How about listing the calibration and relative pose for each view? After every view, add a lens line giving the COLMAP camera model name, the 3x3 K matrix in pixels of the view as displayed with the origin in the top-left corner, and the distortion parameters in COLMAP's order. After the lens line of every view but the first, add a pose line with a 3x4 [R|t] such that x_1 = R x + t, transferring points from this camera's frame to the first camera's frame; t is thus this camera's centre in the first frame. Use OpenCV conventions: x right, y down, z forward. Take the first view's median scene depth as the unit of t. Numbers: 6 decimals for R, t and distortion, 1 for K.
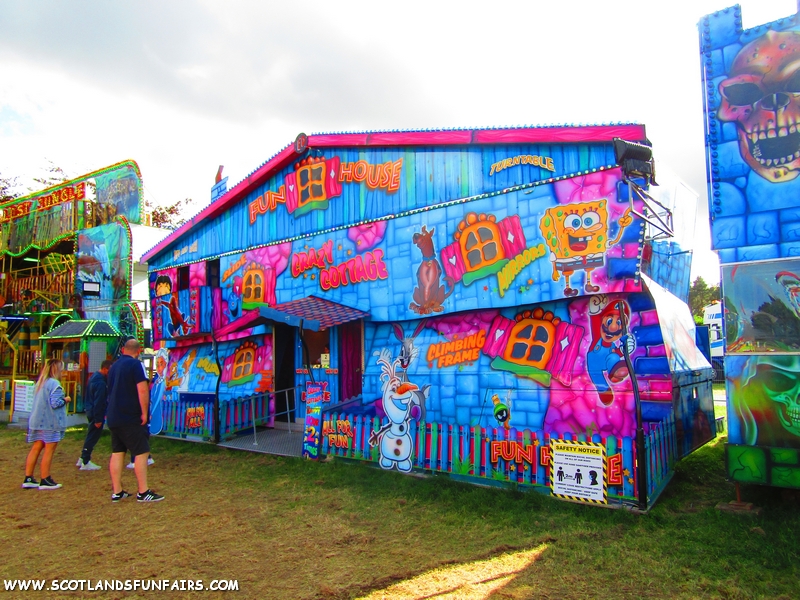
lens RADIAL K [[568.2, 0, 400.0], [0, 568.2, 300.0], [0, 0, 1]] dist [-0.002627, -0.001447]
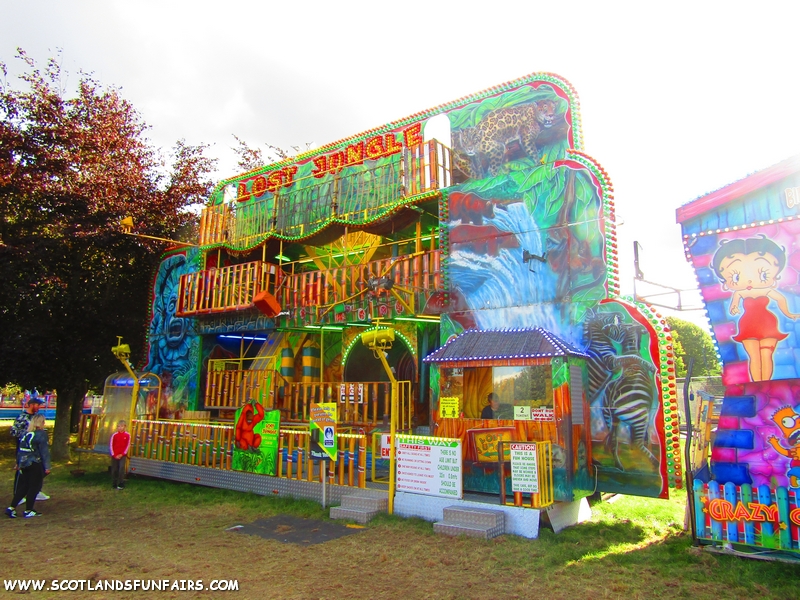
lens RADIAL K [[568.2, 0, 400.0], [0, 568.2, 300.0], [0, 0, 1]] dist [-0.002627, -0.001447]
pose [[0.999146, 0.008843, -0.040365, -0.599849], [-0.011845, 0.997131, -0.074760, 0.046668], [0.039588, 0.075174, 0.996384, 0.398836]]
